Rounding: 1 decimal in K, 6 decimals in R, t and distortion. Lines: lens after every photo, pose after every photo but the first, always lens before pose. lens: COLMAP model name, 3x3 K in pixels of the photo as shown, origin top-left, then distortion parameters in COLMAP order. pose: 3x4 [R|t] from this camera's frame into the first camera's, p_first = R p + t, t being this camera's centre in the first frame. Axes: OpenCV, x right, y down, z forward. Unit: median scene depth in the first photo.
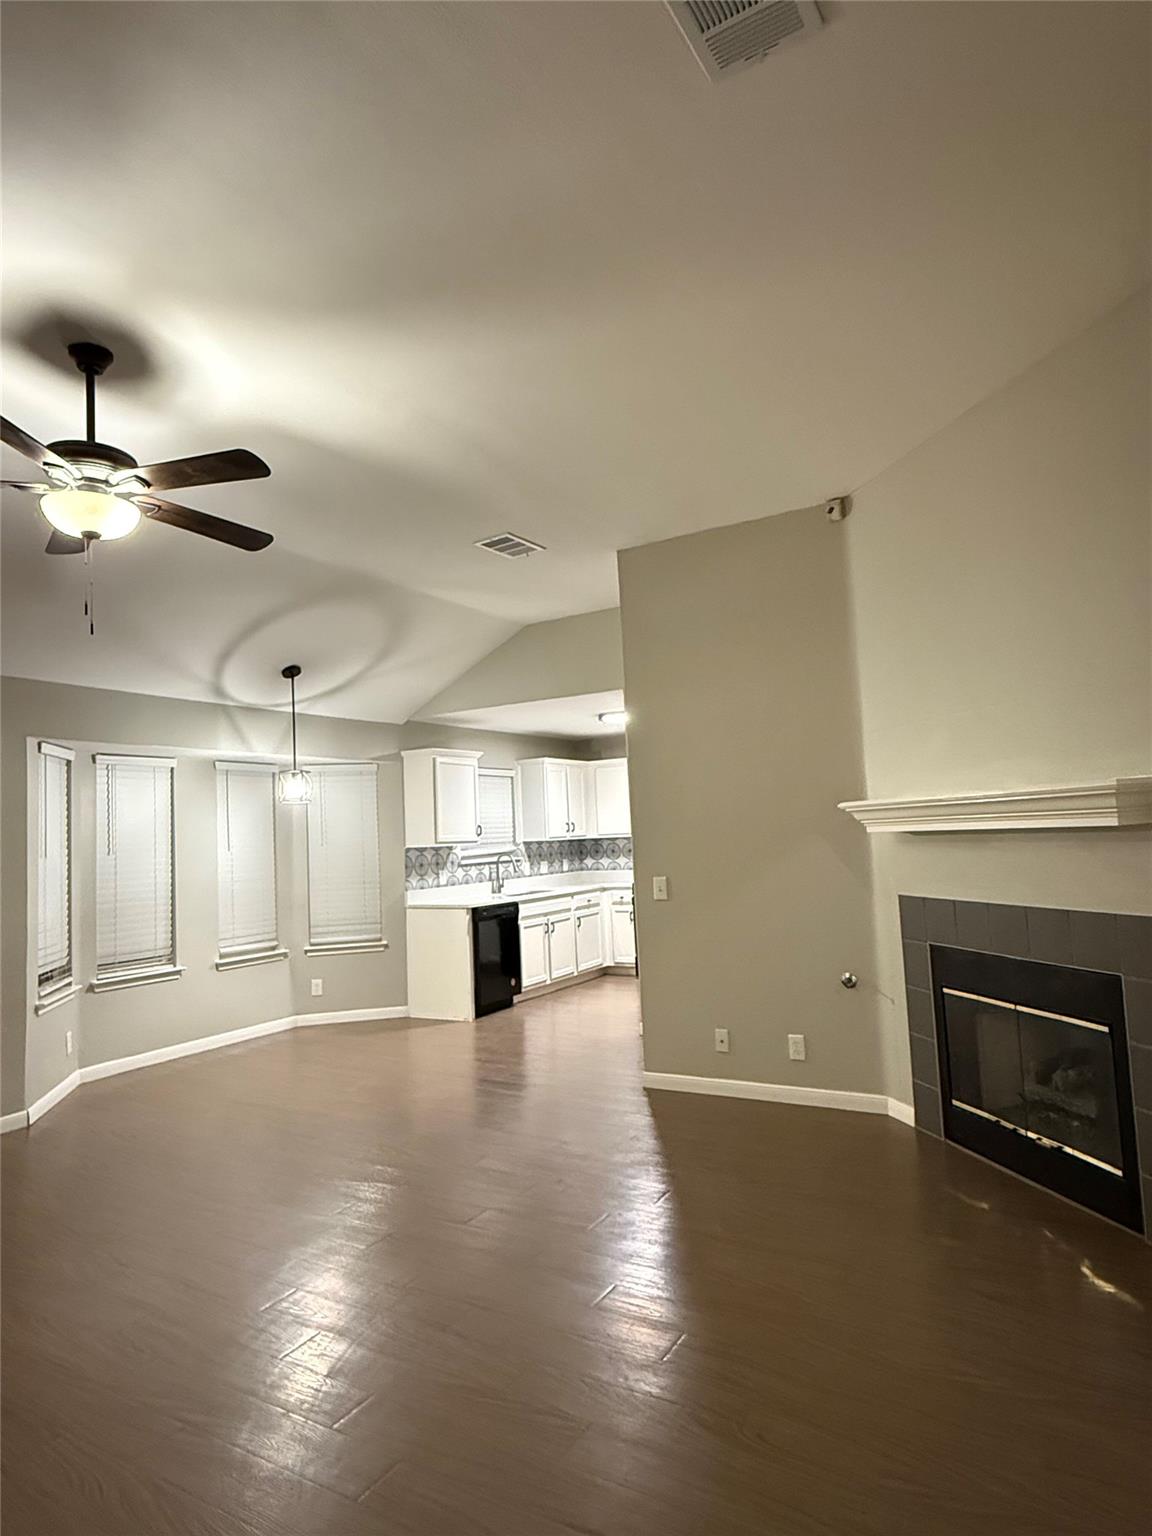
lens RADIAL K [[889.2, 0, 572.3], [0, 889.2, 761.9], [0, 0, 1]] dist [0.017702, 0.000852]
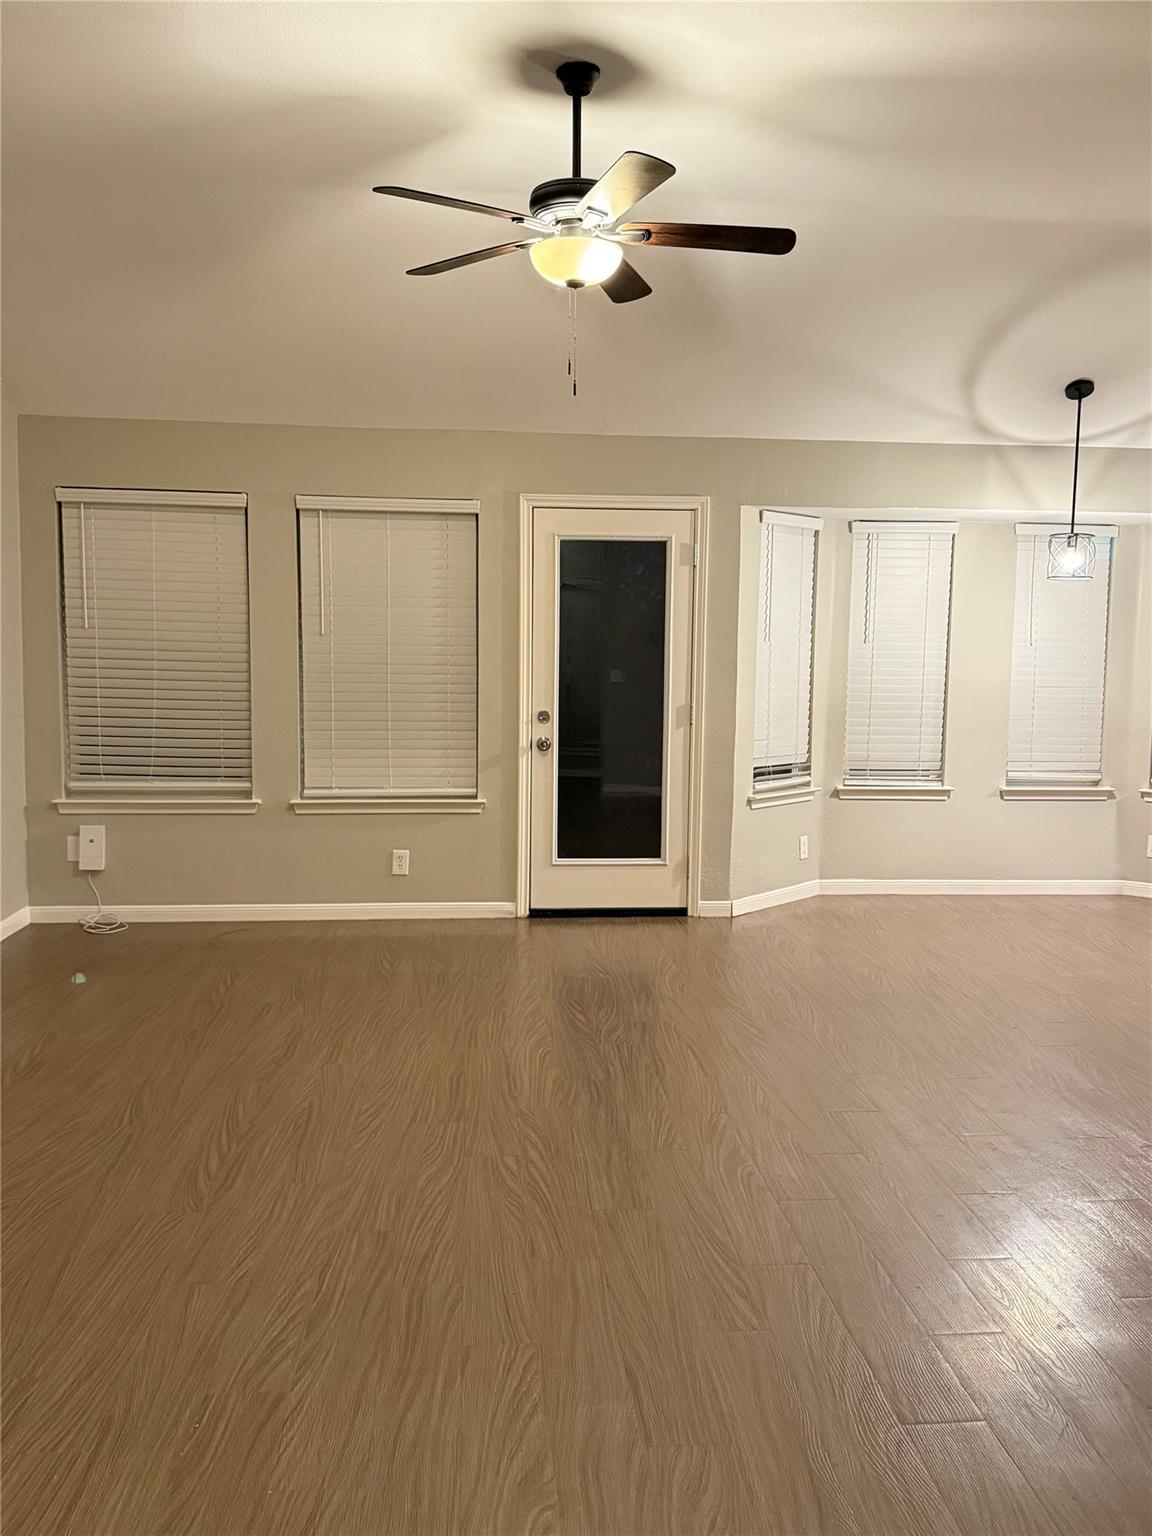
lens RADIAL K [[1236.0, 0, 575.4], [0, 1236.0, 774.4], [0, 0, 1]] dist [-0.045776, -0.007789]
pose [[0.545517, 0.121959, -0.829179, 0.311043], [0.041533, 0.984206, 0.172086, 0.015628], [0.837070, -0.128314, 0.531836, 0.140558]]
